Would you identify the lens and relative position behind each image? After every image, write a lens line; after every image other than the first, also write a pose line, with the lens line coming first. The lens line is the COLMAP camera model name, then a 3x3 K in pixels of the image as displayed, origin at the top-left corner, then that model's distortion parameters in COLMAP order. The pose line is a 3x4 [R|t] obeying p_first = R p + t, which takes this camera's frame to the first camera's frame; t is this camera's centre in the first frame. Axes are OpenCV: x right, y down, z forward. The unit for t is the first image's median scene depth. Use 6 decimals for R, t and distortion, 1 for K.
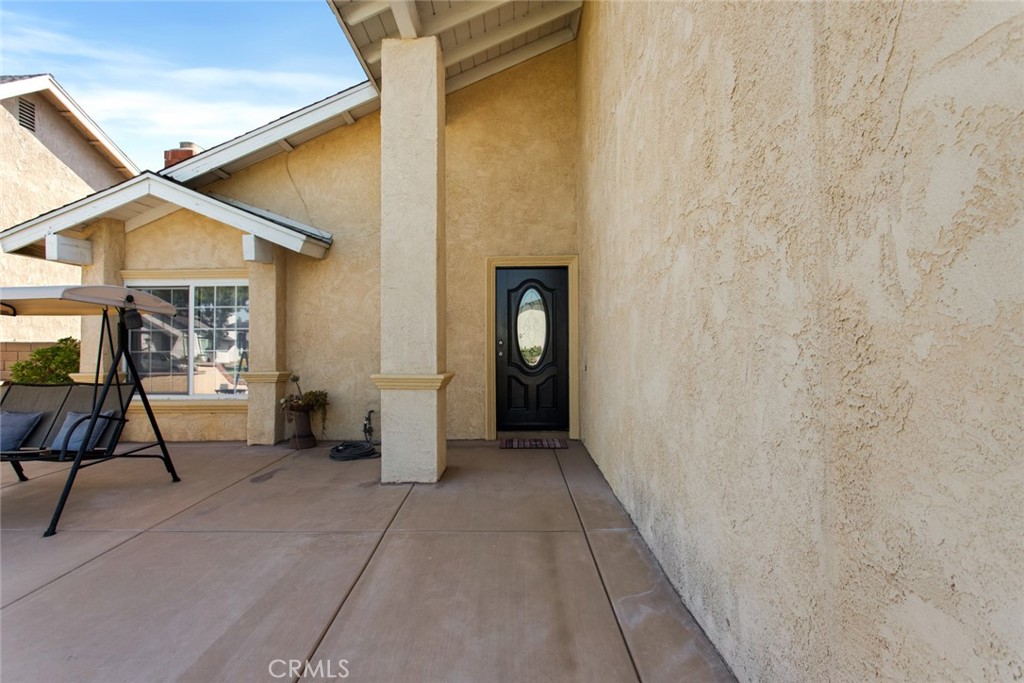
lens RADIAL K [[509.5, 0, 491.2], [0, 509.5, 343.9], [0, 0, 1]] dist [-0.001300, -0.000143]
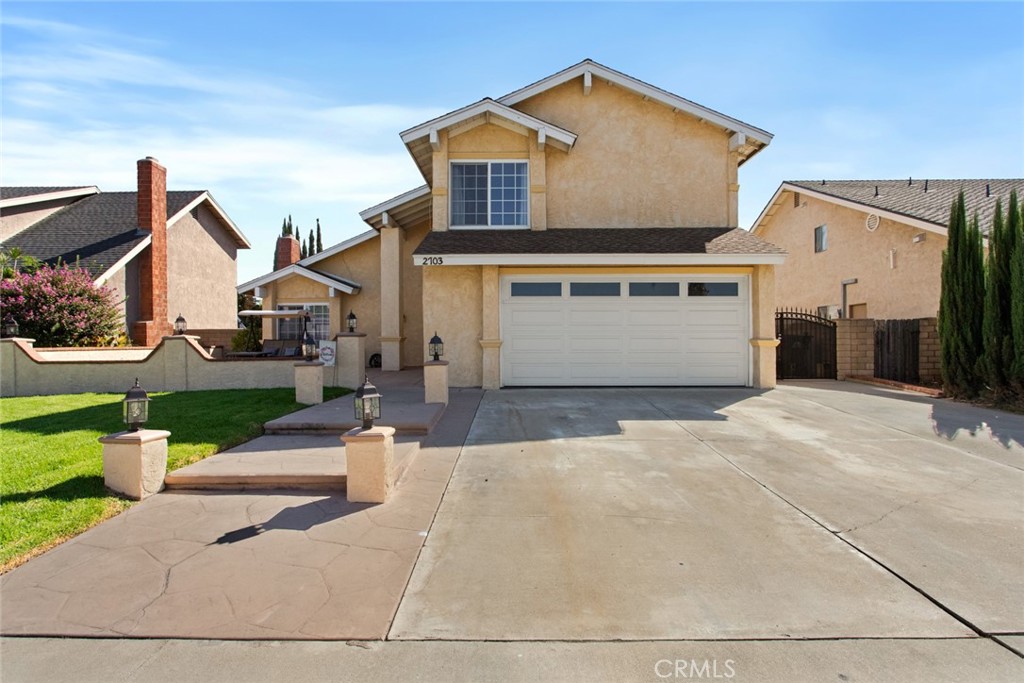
lens RADIAL K [[505.8, 0, 512.0], [0, 505.8, 341.5], [0, 0, 1]] dist [-0.001506, -0.000069]
pose [[0.999167, -0.002327, 0.040741, 0.348992], [0.002169, 0.999990, 0.003920, 0.059976], [-0.040749, -0.003828, 0.999162, -1.619060]]
